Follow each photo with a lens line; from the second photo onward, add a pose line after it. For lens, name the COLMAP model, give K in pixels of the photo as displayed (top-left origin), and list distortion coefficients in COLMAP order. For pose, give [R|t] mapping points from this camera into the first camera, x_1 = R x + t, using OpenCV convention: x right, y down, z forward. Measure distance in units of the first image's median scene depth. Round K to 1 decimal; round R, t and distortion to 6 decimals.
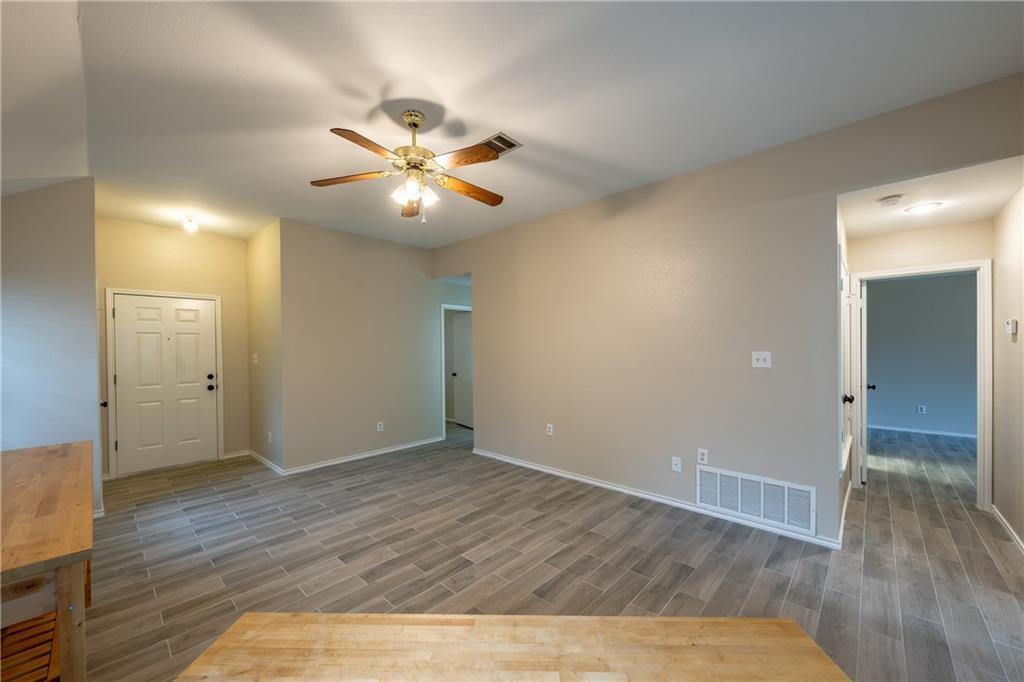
lens RADIAL K [[389.9, 0, 508.2], [0, 389.9, 350.8], [0, 0, 1]] dist [-0.000459, 0.000412]
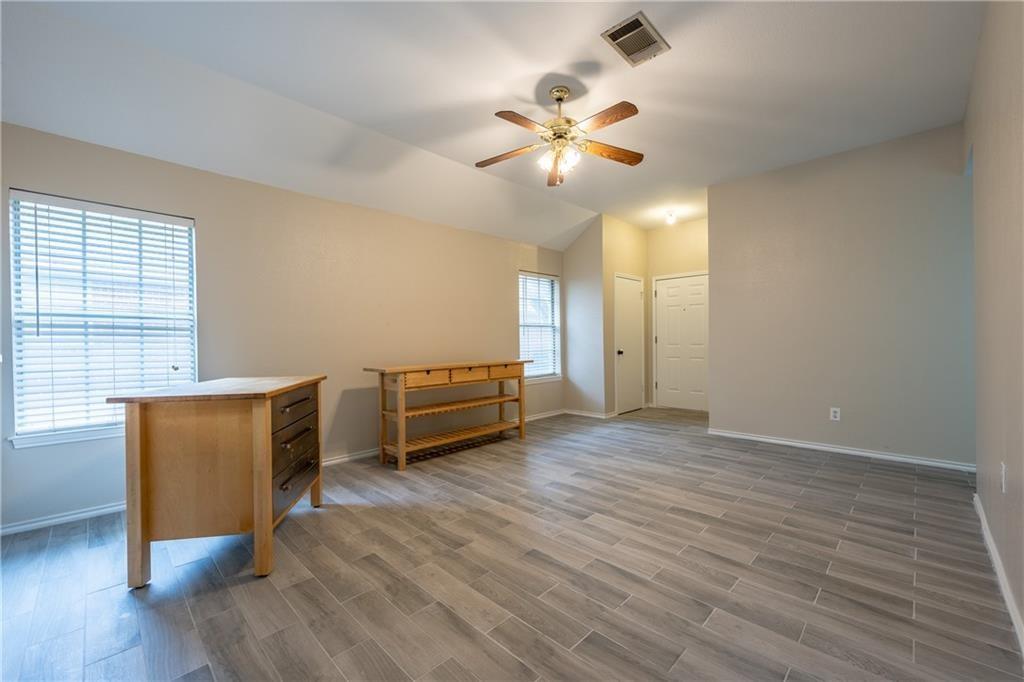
lens RADIAL K [[409.9, 0, 511.0], [0, 409.9, 343.2], [0, 0, 1]] dist [-0.002690, -0.000392]
pose [[-0.025403, 0.019480, -0.999487, 0.752674], [0.004719, 0.999801, 0.019367, 0.076105], [0.999666, -0.004224, -0.025490, 0.704051]]
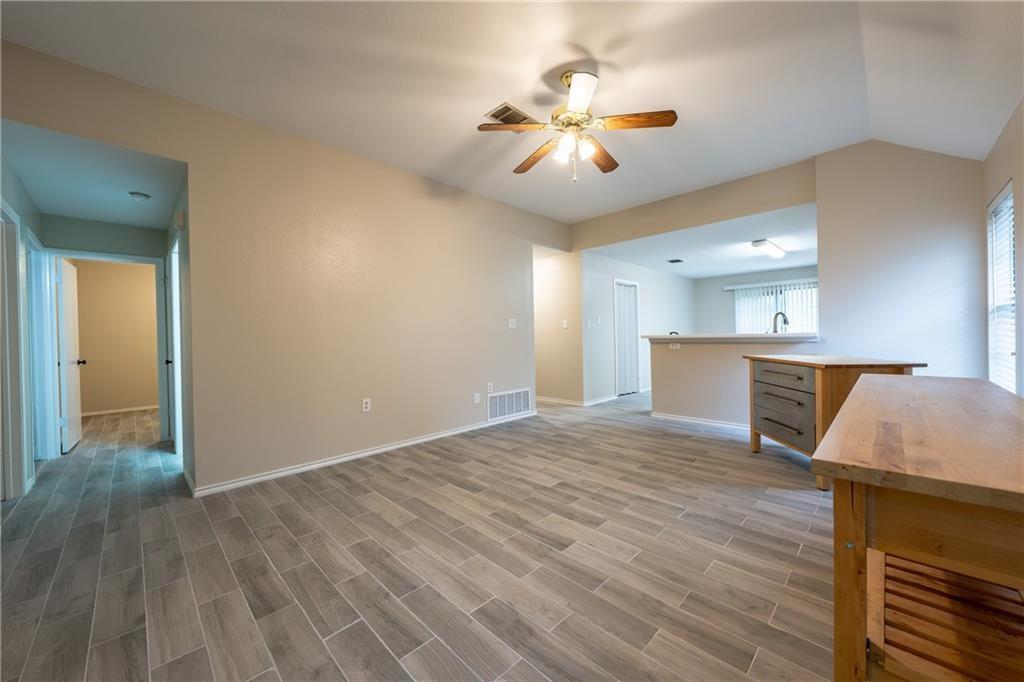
lens RADIAL K [[383.0, 0, 511.3], [0, 383.0, 337.9], [0, 0, 1]] dist [0.001937, -0.000005]
pose [[0.025551, 0.006305, 0.999654, -1.031124], [0.027224, 0.999605, -0.007001, 0.095423], [-0.999303, 0.027393, 0.025369, 0.918516]]
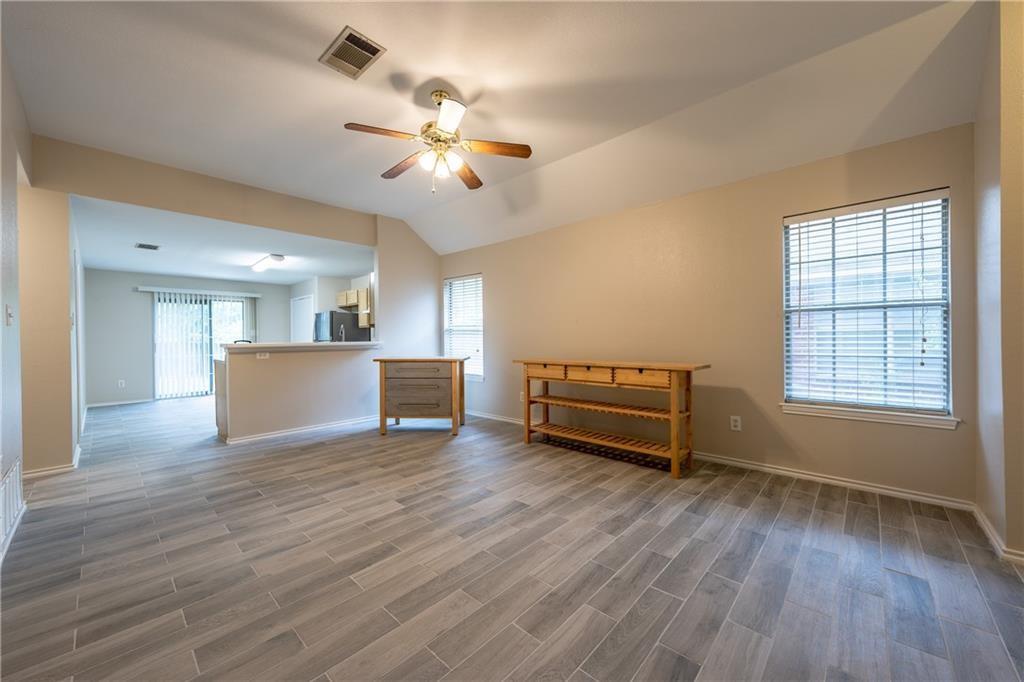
lens RADIAL K [[383.0, 0, 505.8], [0, 383.0, 339.7], [0, 0, 1]] dist [0.001937, -0.000005]
pose [[-0.999723, 0.023463, -0.001680, -0.331024], [0.023440, 0.999646, 0.012618, 0.080418], [0.001975, 0.012575, -0.999919, 1.691110]]
